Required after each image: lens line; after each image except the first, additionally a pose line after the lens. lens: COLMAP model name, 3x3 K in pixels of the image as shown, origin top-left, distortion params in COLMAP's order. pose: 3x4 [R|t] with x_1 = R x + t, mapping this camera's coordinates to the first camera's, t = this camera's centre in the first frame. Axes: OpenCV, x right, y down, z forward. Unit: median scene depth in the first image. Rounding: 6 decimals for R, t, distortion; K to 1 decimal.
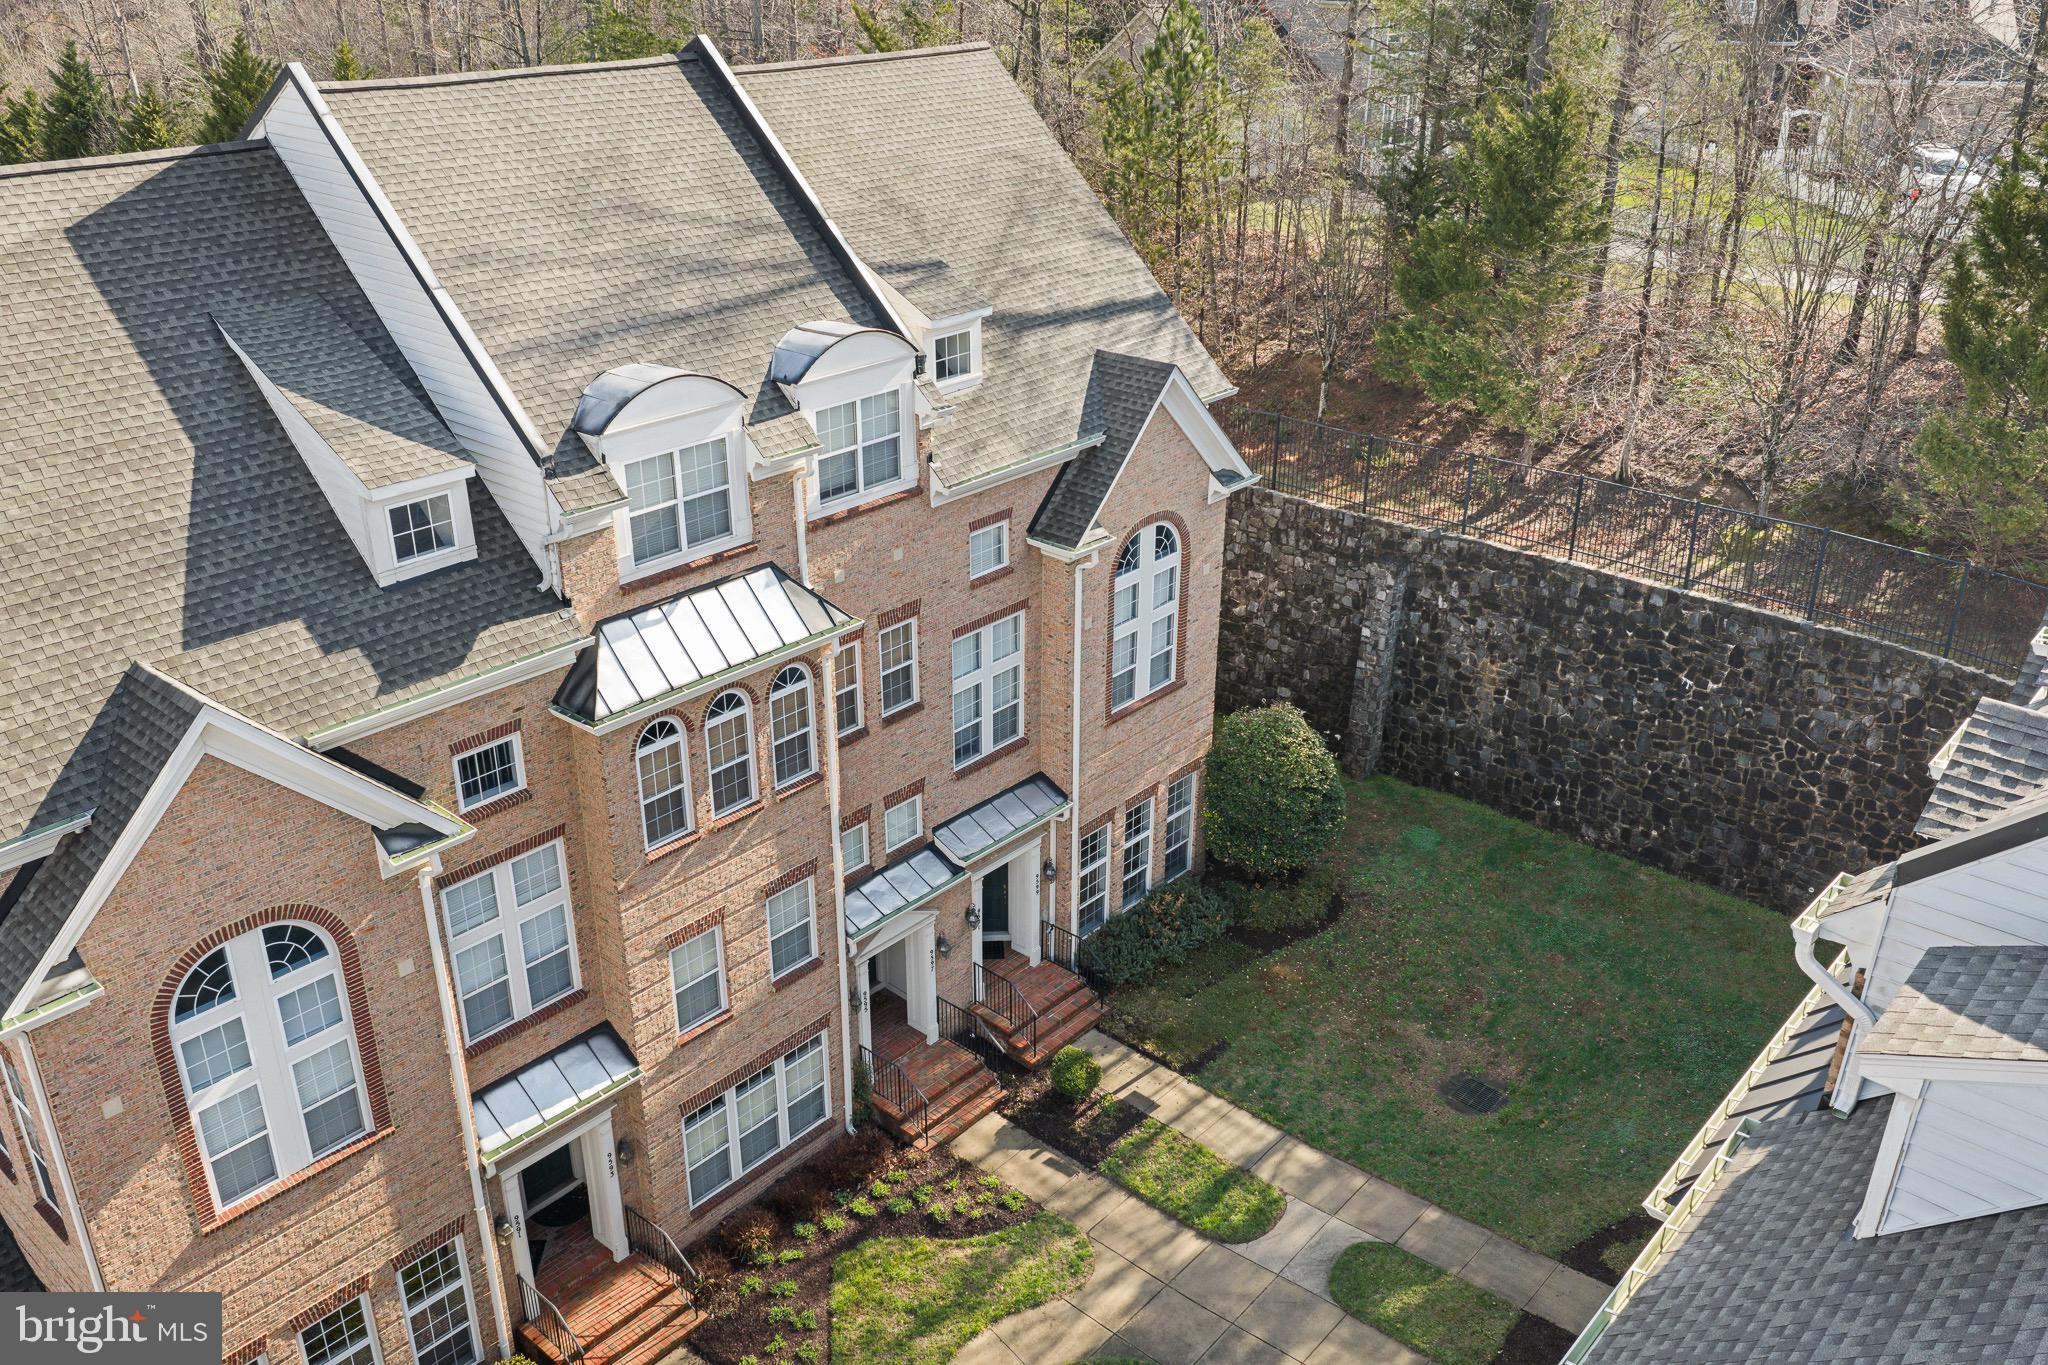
lens RADIAL K [[1696.3, 0, 1038.0], [0, 1696.3, 676.8], [0, 0, 1]] dist [0.008755, -0.010235]
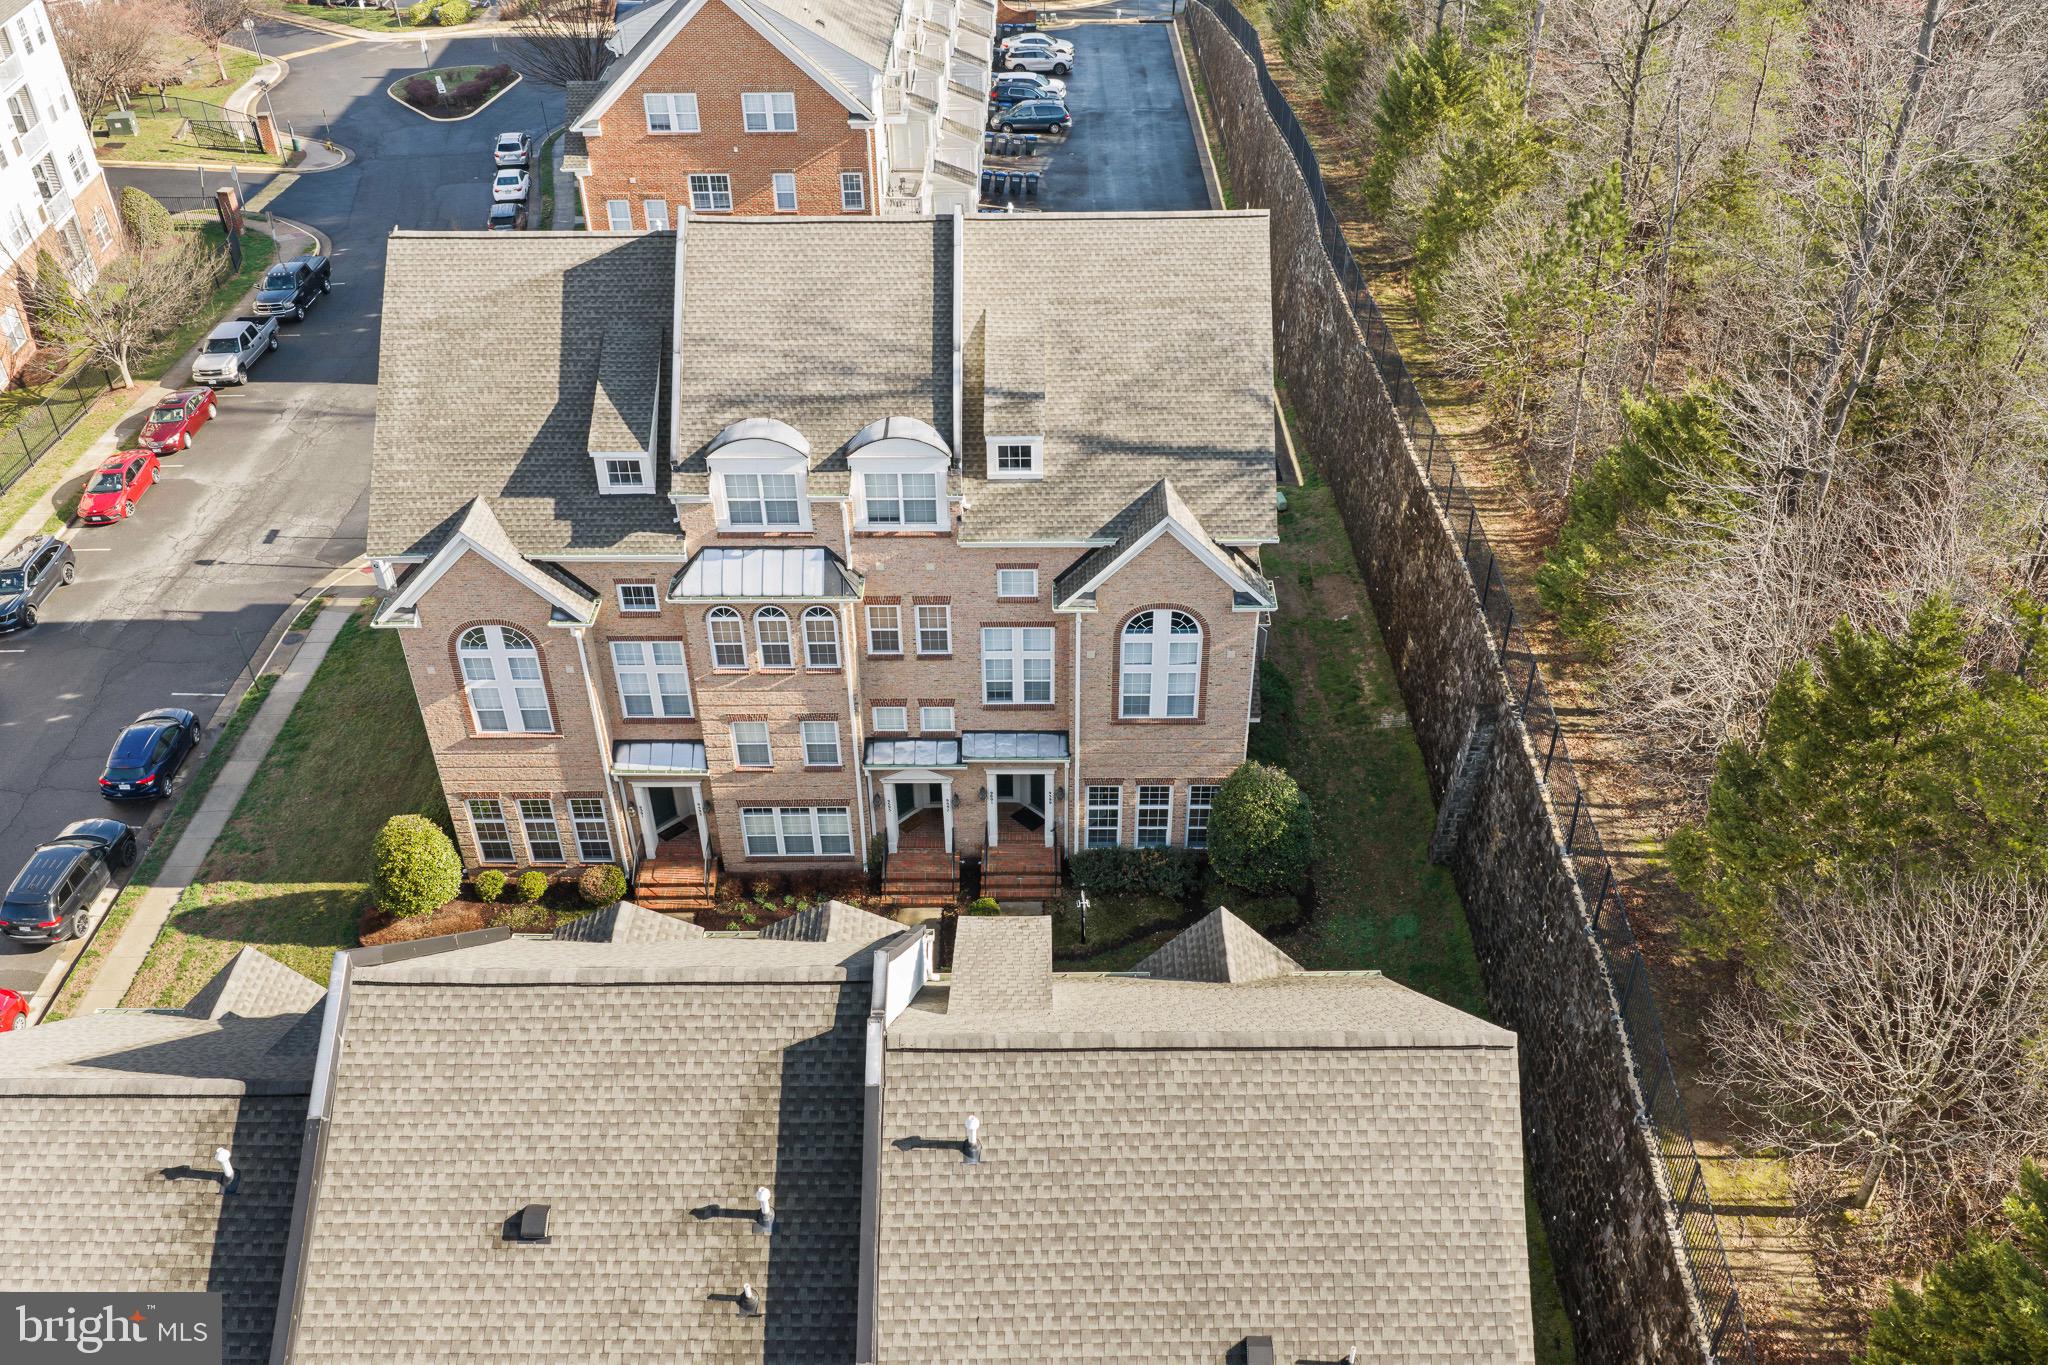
lens RADIAL K [[1696.3, 0, 1038.0], [0, 1696.3, 676.8], [0, 0, 1]] dist [0.008755, -0.010235]
pose [[0.656422, 0.447549, -0.607297, 1.070908], [-0.310054, 0.893933, 0.323652, -0.566237], [0.687733, -0.024157, 0.725561, -0.085945]]
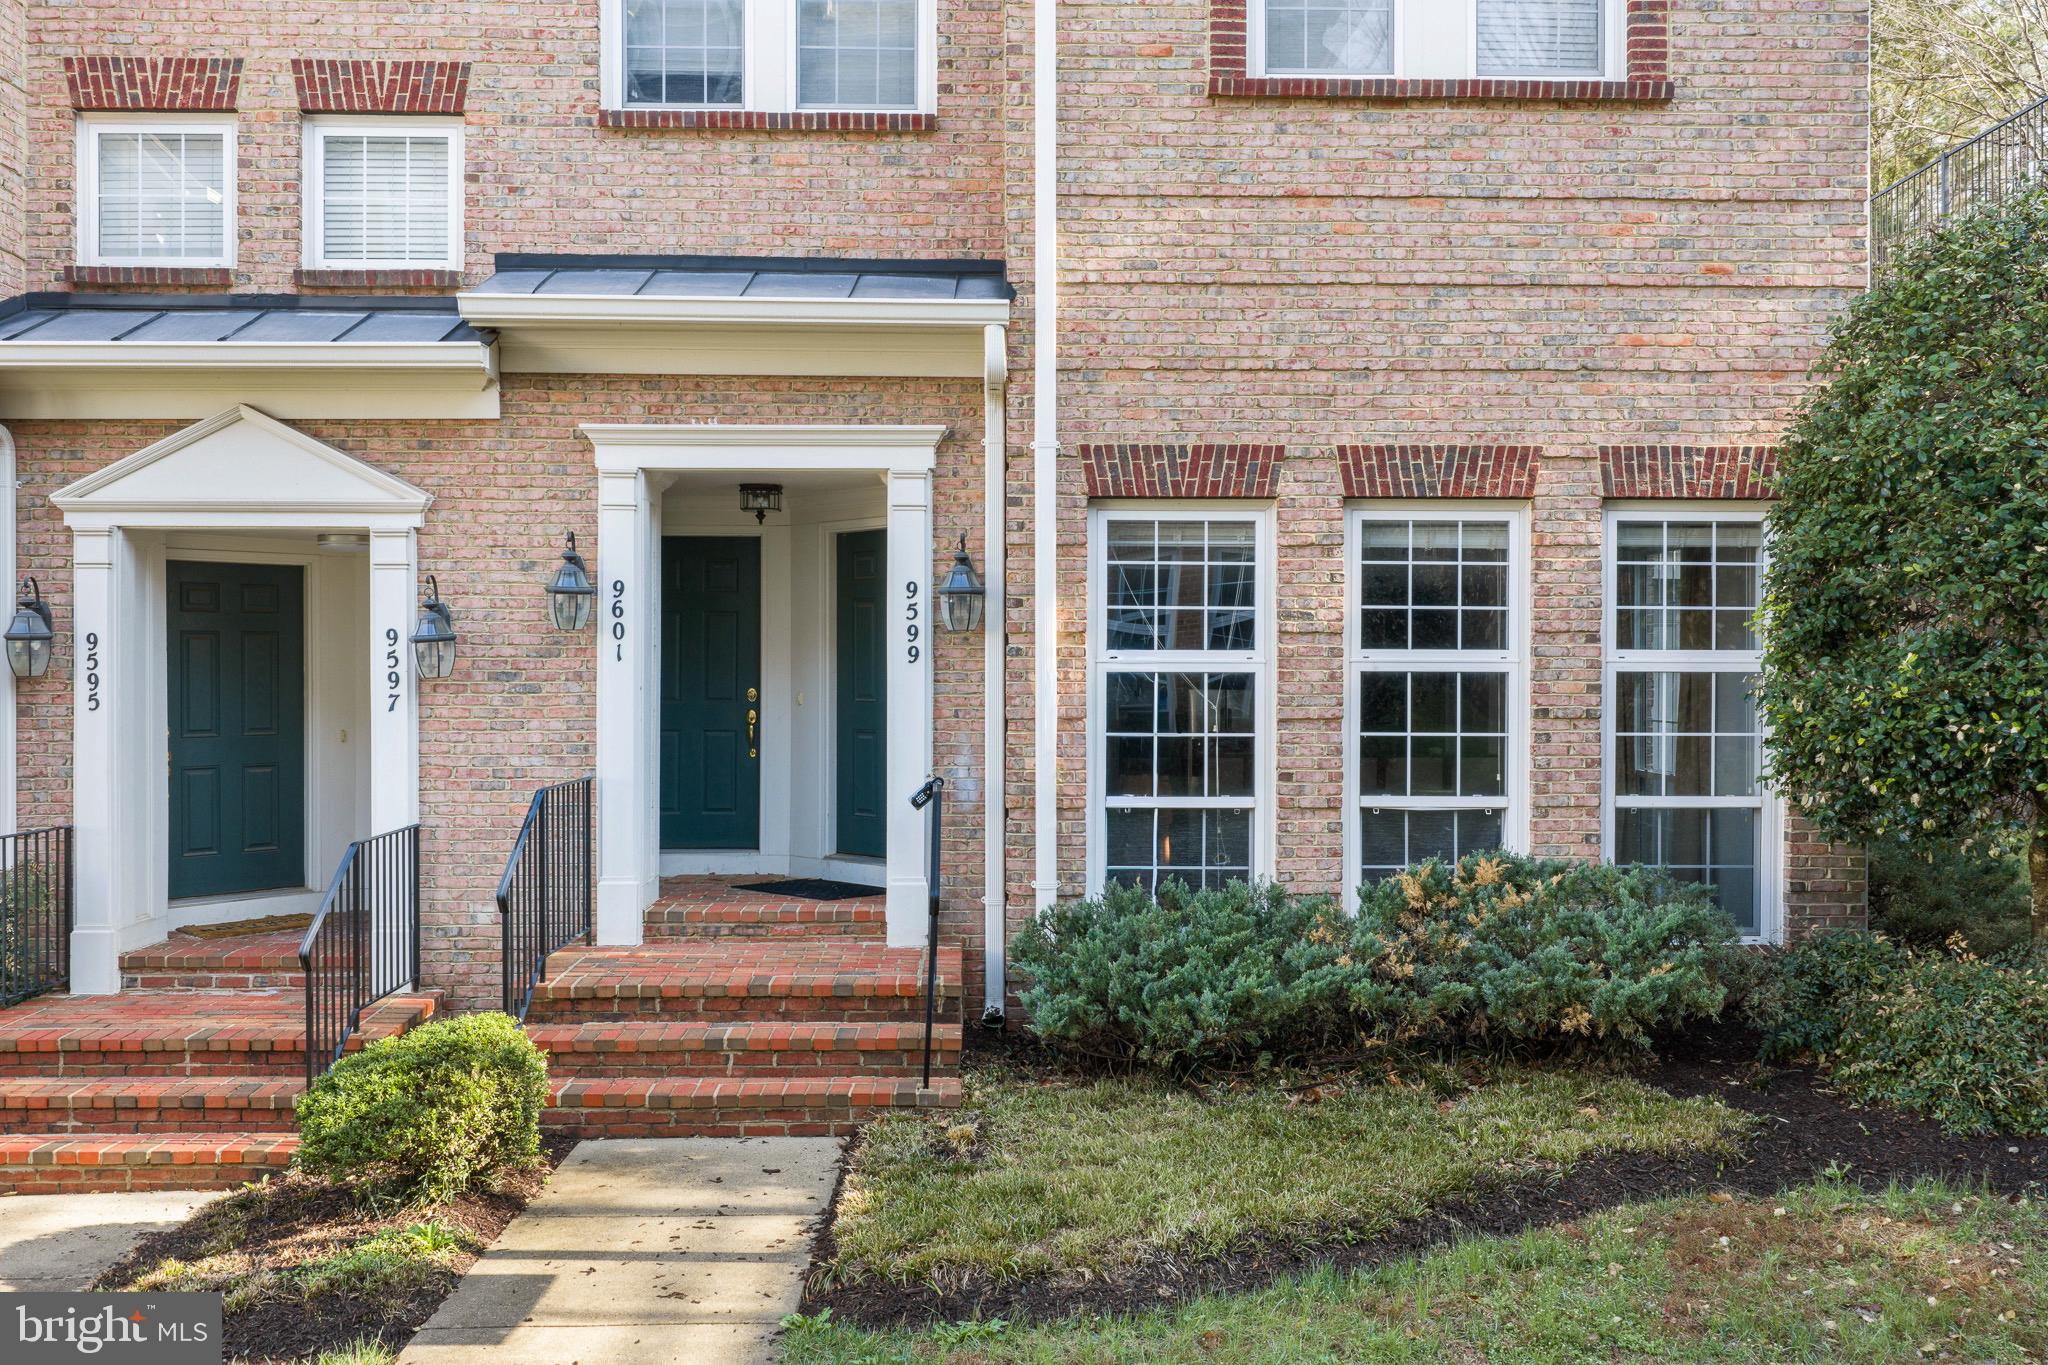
lens RADIAL K [[1696.3, 0, 1038.0], [0, 1696.3, 676.8], [0, 0, 1]] dist [0.008755, -0.010235]
pose [[0.675574, 0.004965, -0.737275, 0.296013], [-0.307065, 0.911020, -0.275233, 0.262735], [0.670306, 0.412332, 0.616986, 1.073425]]
